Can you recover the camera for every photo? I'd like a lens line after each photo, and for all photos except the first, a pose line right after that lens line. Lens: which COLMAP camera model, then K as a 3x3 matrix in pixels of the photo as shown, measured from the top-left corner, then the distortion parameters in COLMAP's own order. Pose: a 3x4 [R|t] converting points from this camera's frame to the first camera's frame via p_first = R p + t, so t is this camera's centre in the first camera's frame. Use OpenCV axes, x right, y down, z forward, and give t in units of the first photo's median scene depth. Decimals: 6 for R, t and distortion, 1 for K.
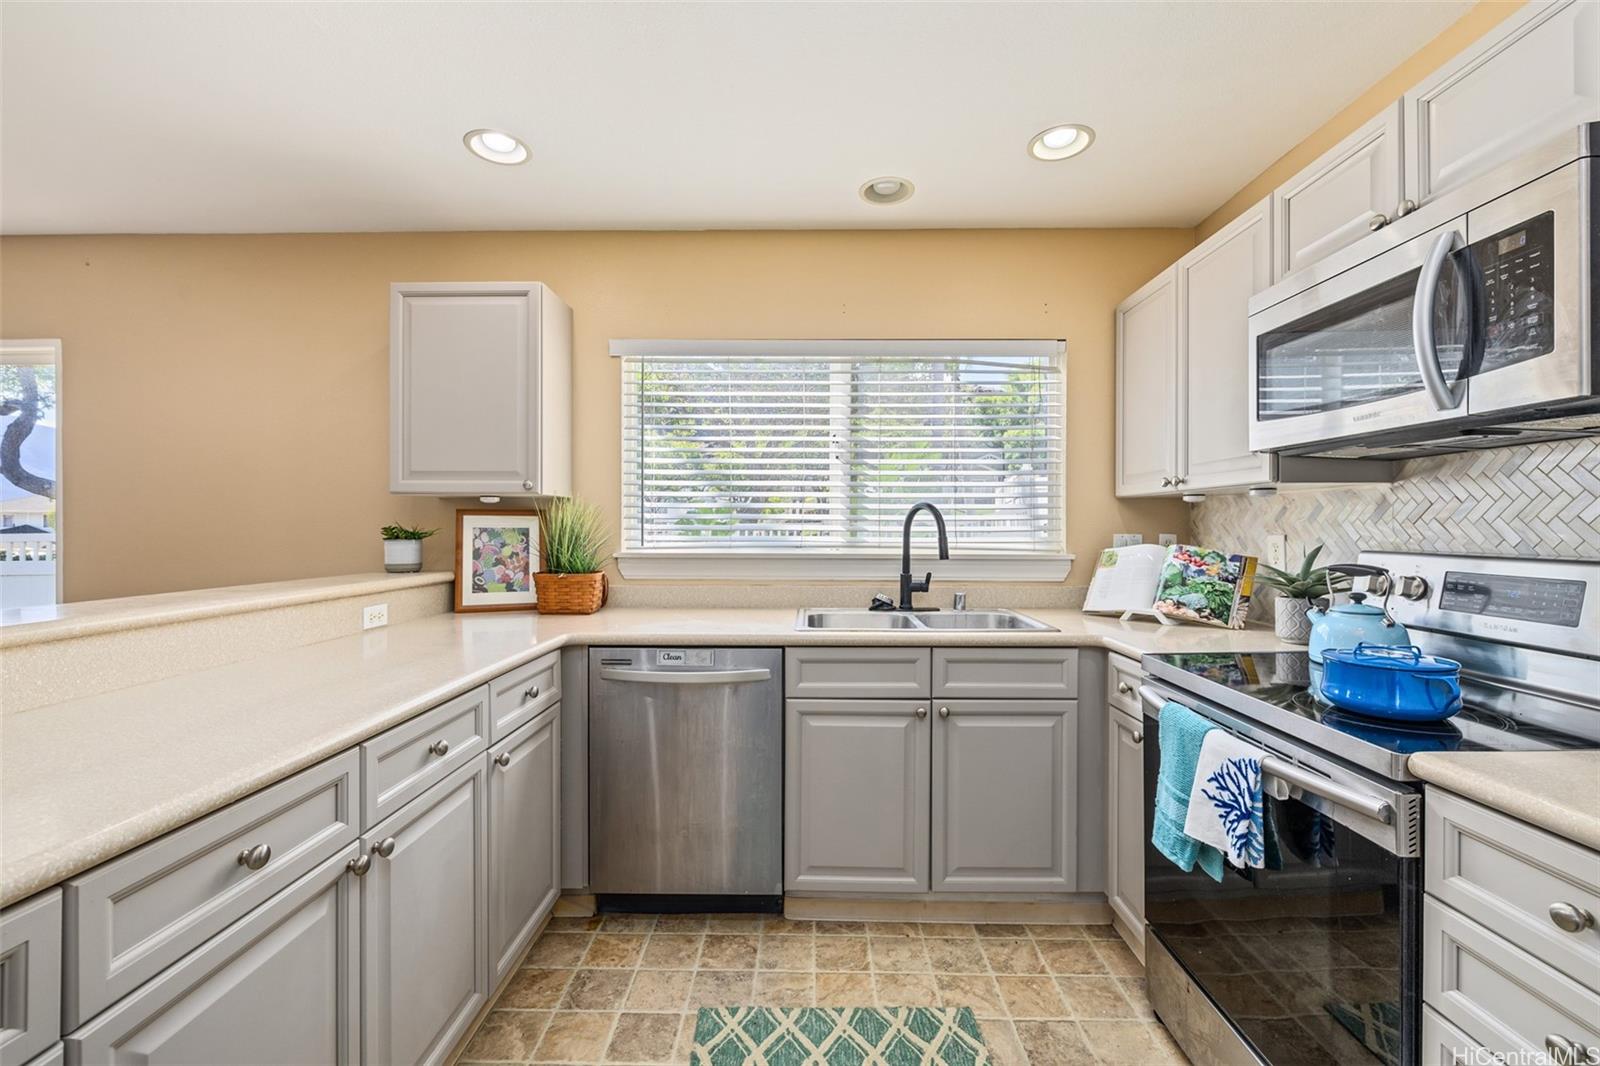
lens RADIAL K [[668.3, 0, 803.4], [0, 668.3, 528.9], [0, 0, 1]] dist [-0.003082, -0.000465]
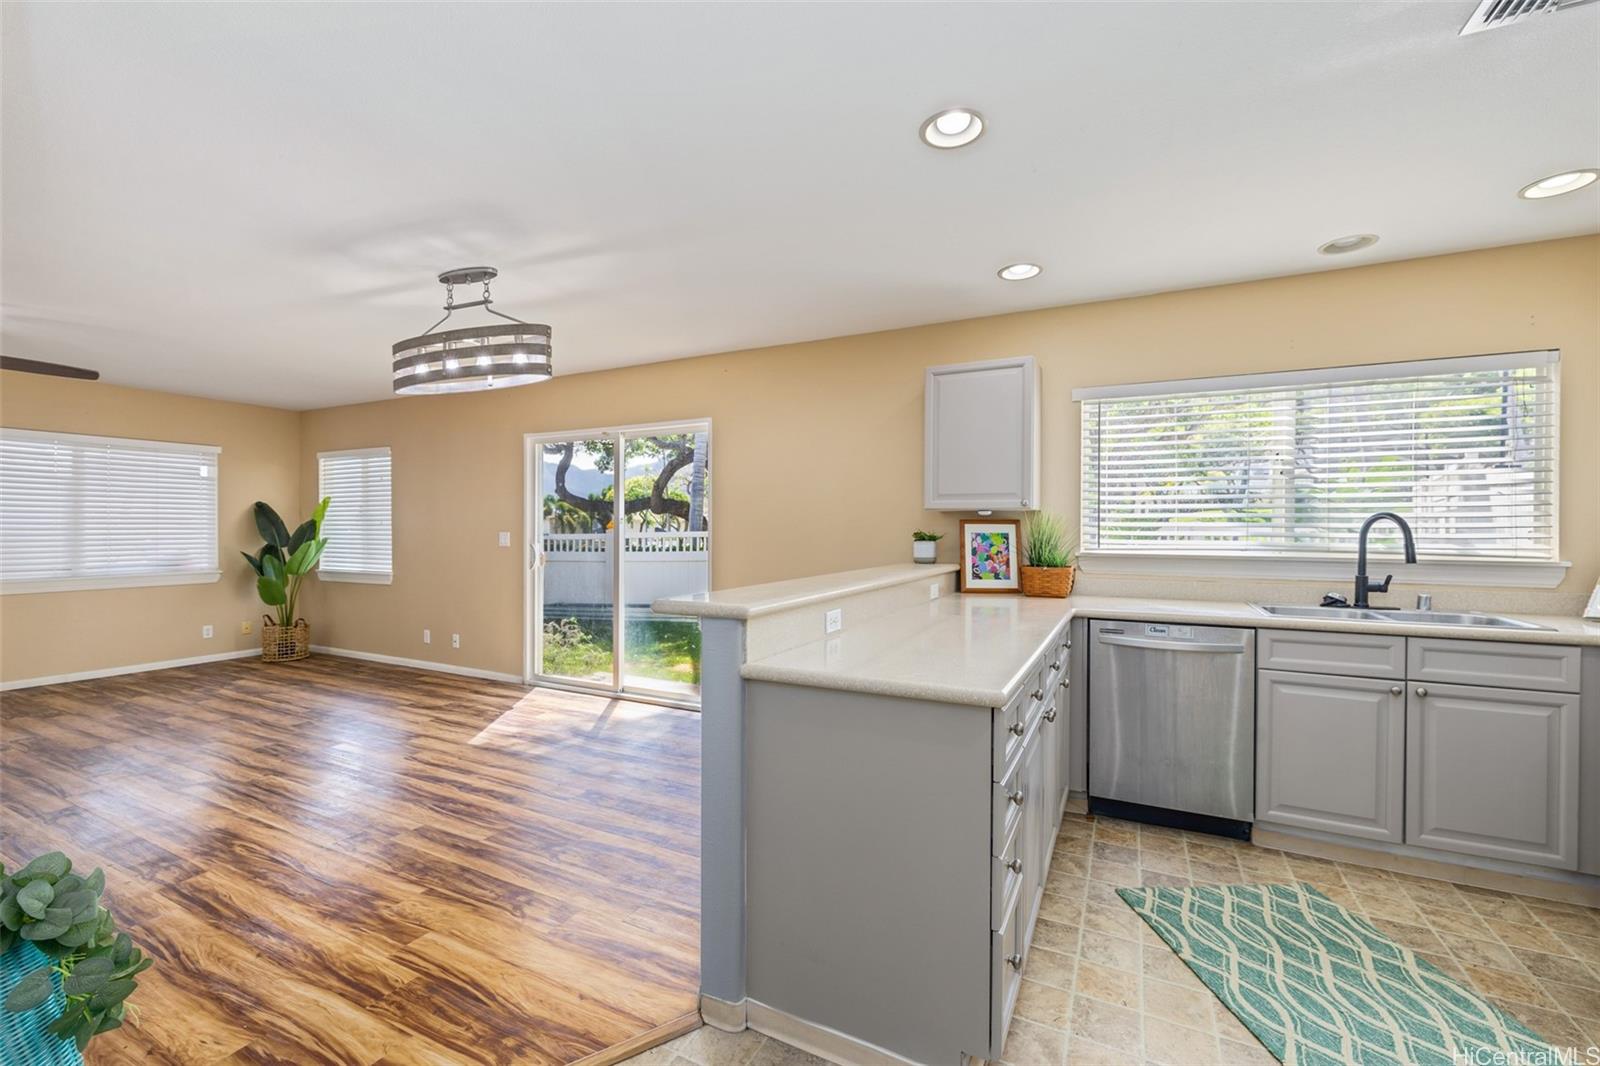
lens RADIAL K [[668.3, 0, 800.1], [0, 668.3, 530.4], [0, 0, 1]] dist [-0.003082, -0.000465]
pose [[0.898094, 0.002576, -0.439796, -0.206543], [-0.003375, 0.999994, -0.001033, -0.004462], [0.439790, 0.002412, 0.898097, -0.430593]]
